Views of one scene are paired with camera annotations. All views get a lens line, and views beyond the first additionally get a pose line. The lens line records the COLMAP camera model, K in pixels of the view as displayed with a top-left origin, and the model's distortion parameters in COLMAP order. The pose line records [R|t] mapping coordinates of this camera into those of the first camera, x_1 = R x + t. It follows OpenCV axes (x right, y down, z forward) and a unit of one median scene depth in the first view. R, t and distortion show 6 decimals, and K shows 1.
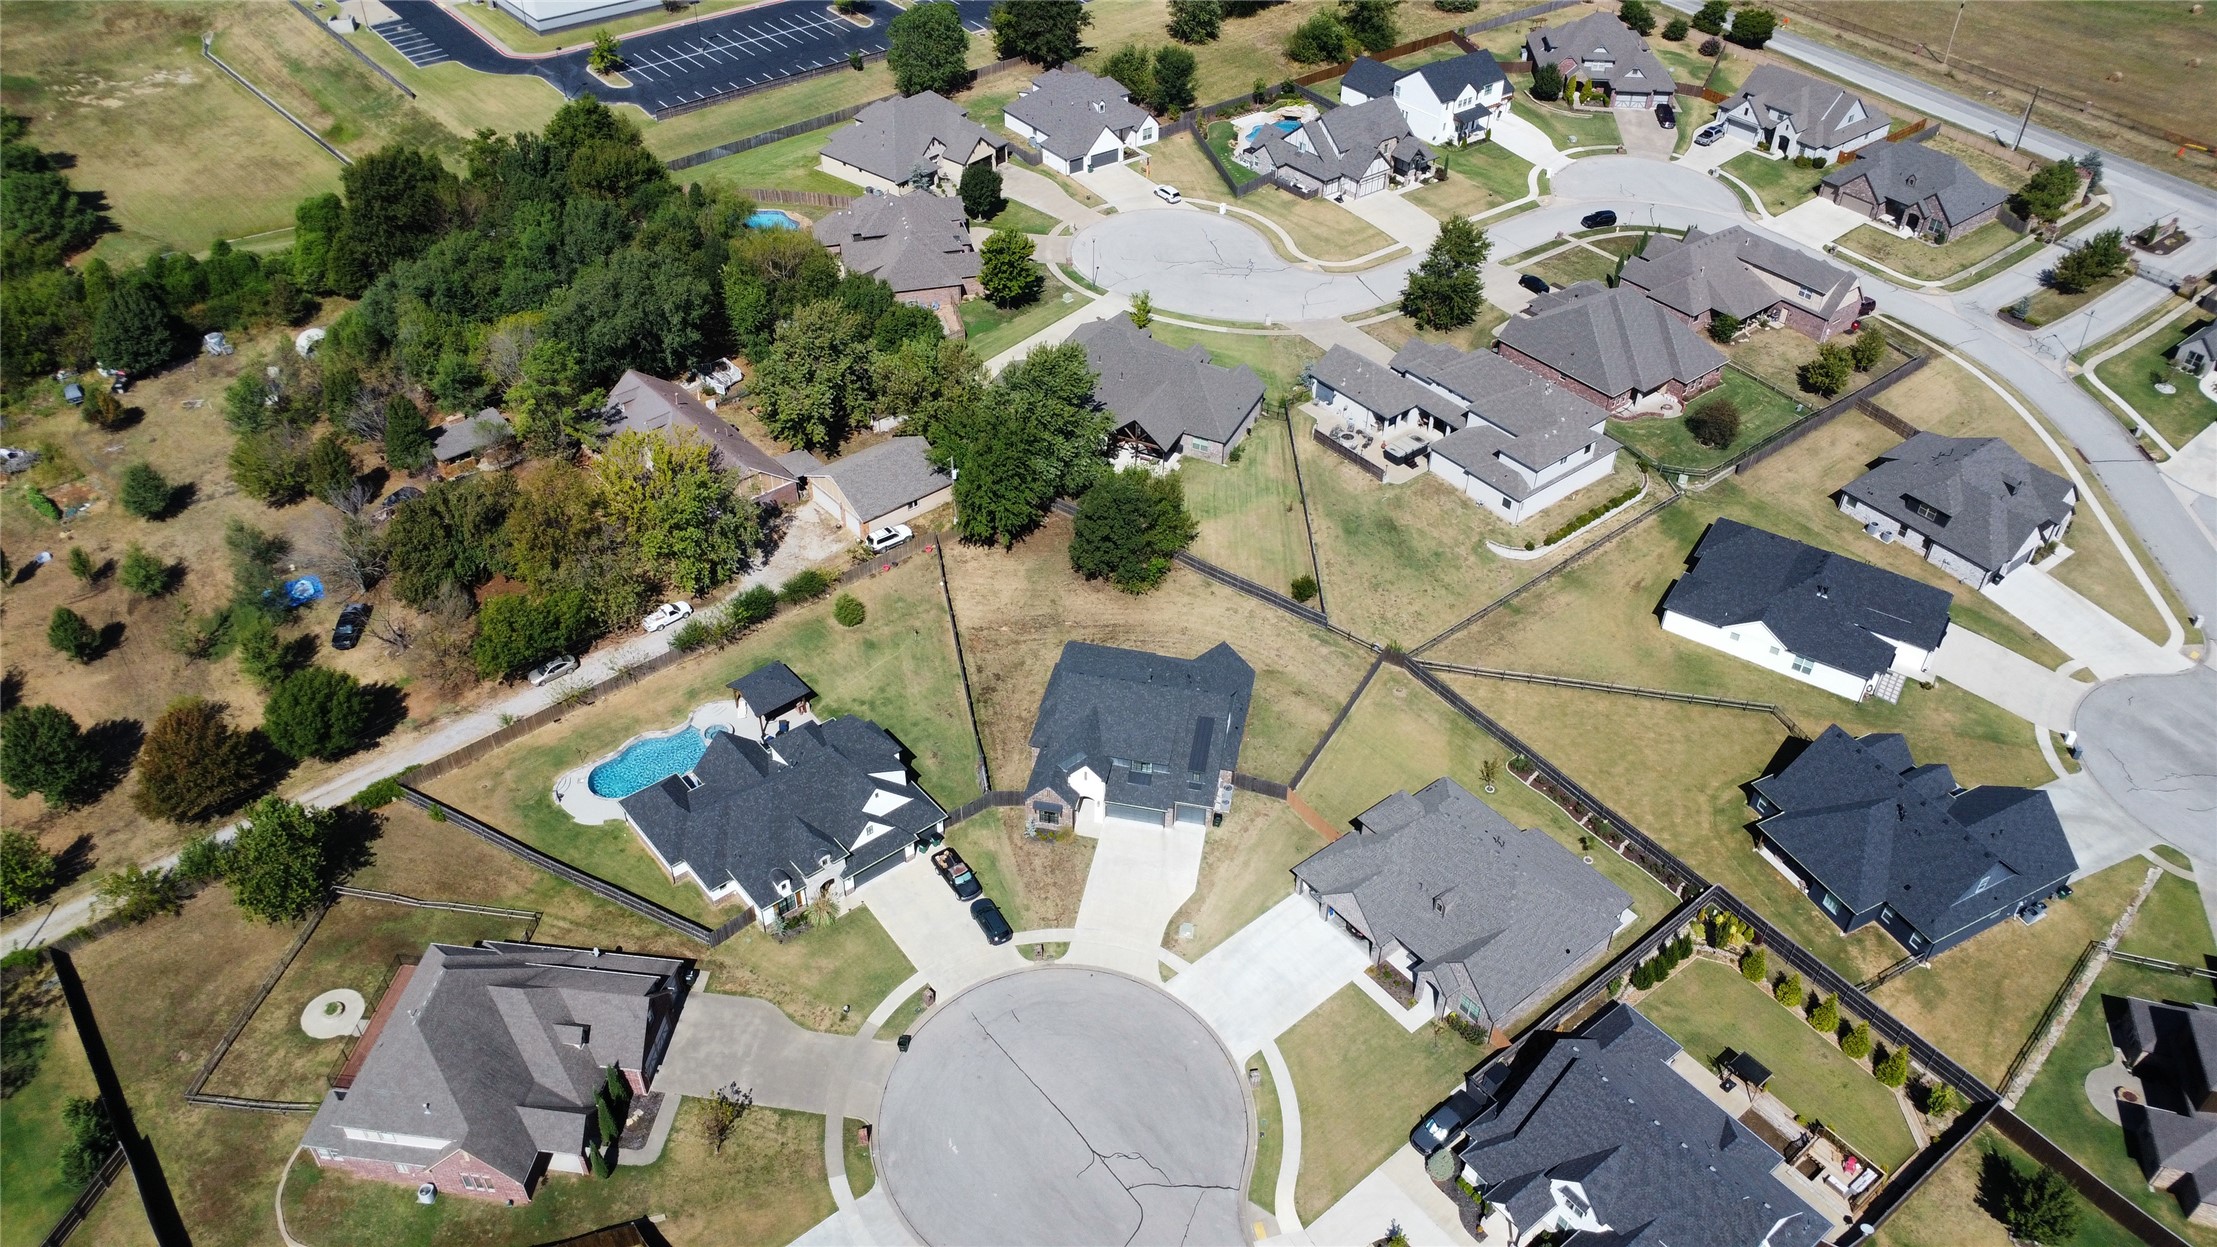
lens RADIAL K [[1611.3, 0, 1113.0], [0, 1611.3, 618.0], [0, 0, 1]] dist [-0.018004, -0.017880]
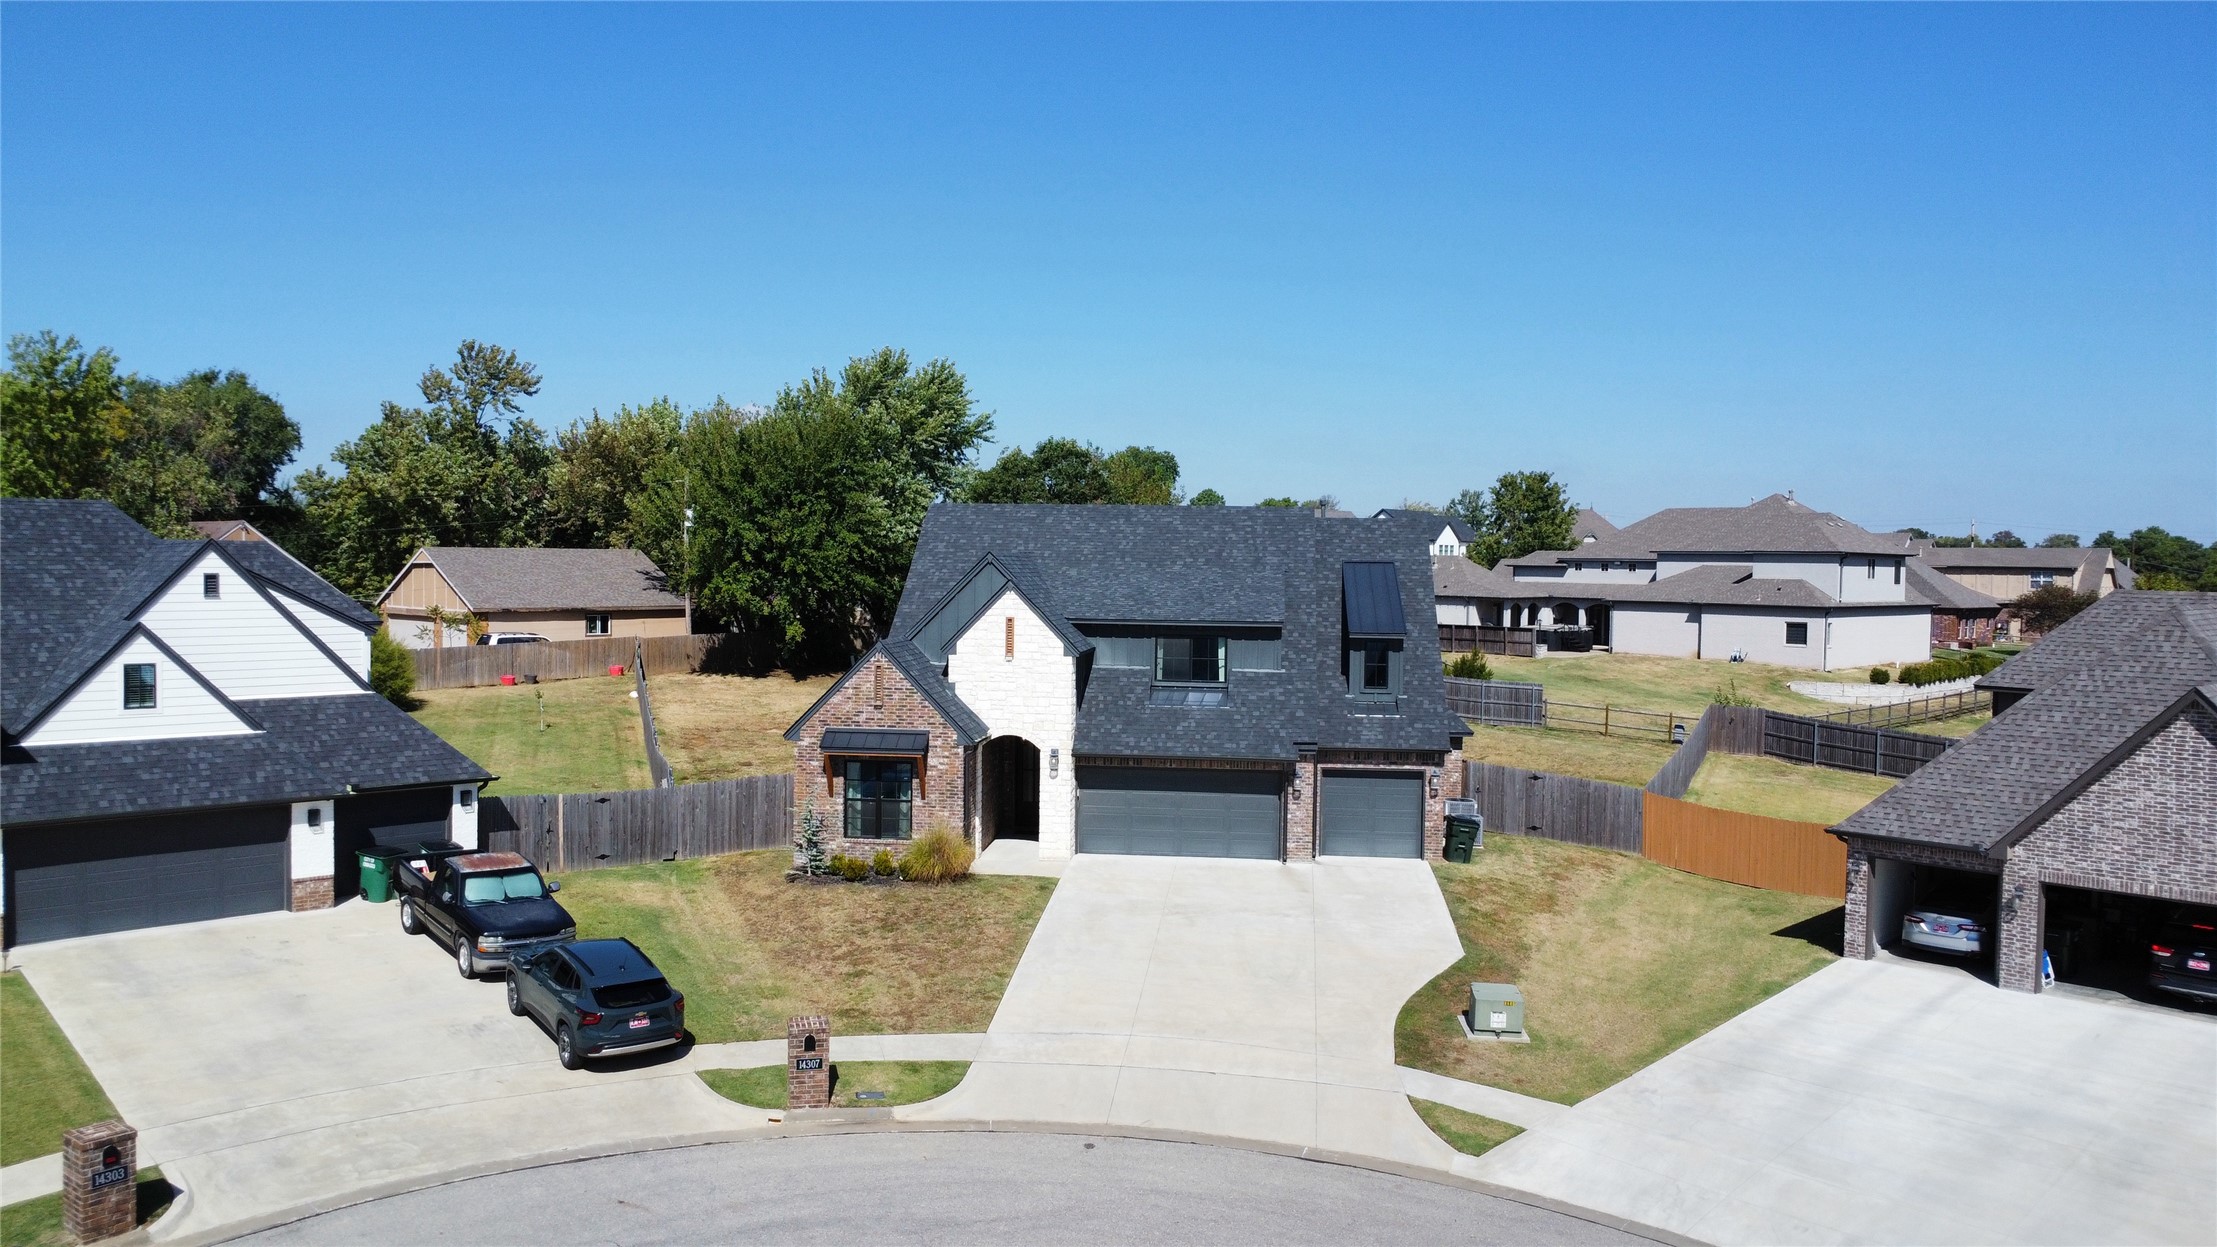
lens RADIAL K [[1611.3, 0, 1113.0], [0, 1611.3, 618.0], [0, 0, 1]] dist [-0.018004, -0.017880]
pose [[0.994838, -0.001343, 0.101464, -0.027899], [0.061752, 0.801446, -0.594870, 0.268637], [-0.080519, 0.598065, 0.797393, 0.765202]]
